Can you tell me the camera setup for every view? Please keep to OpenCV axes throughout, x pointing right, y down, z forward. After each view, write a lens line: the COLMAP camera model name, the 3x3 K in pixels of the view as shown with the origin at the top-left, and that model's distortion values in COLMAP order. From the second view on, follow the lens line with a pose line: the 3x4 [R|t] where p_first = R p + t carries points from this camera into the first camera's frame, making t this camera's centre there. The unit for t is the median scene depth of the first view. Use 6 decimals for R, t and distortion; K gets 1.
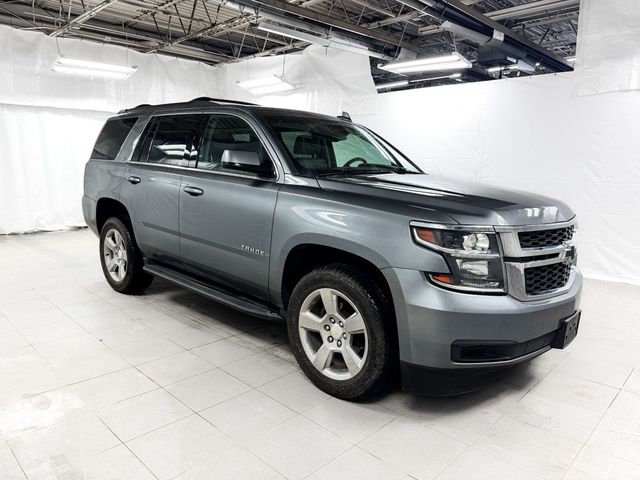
lens RADIAL K [[449.8, 0, 319.7], [0, 449.8, 235.7], [0, 0, 1]] dist [0.019539, -0.014869]
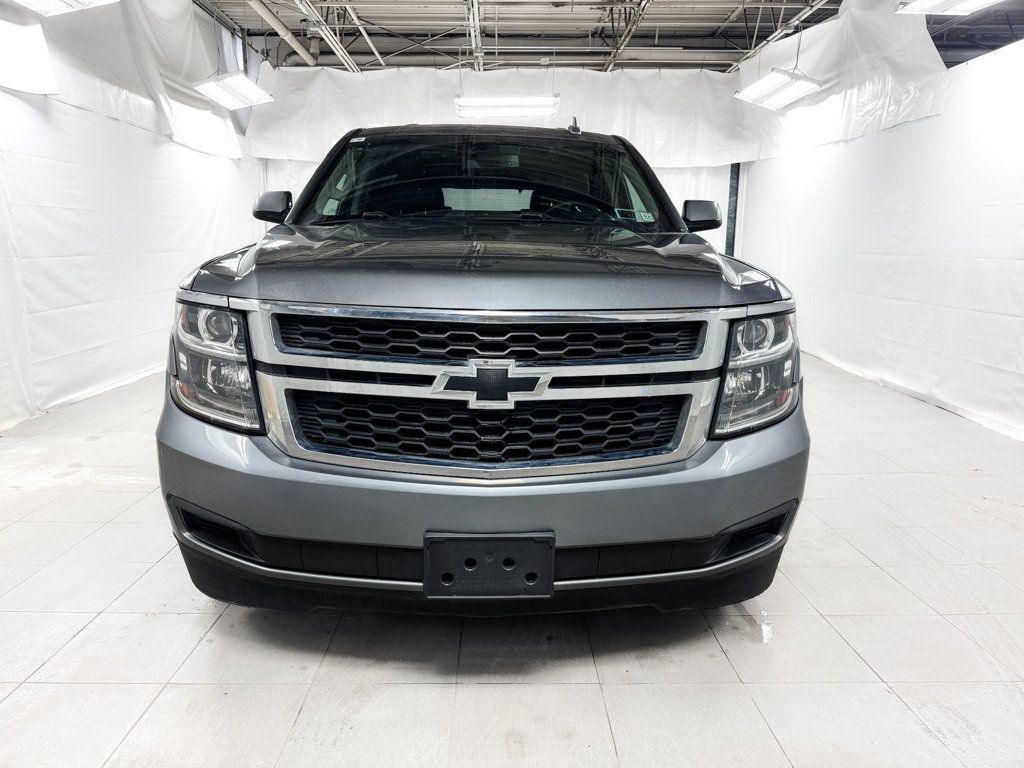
lens RADIAL K [[719.7, 0, 510.2], [0, 719.7, 387.6], [0, 0, 1]] dist [0.019539, -0.014869]
pose [[0.707246, 0.124189, -0.695975, 0.366131], [-0.107710, 0.991886, 0.067537, -0.002734], [0.698715, 0.027199, 0.714883, 0.193465]]
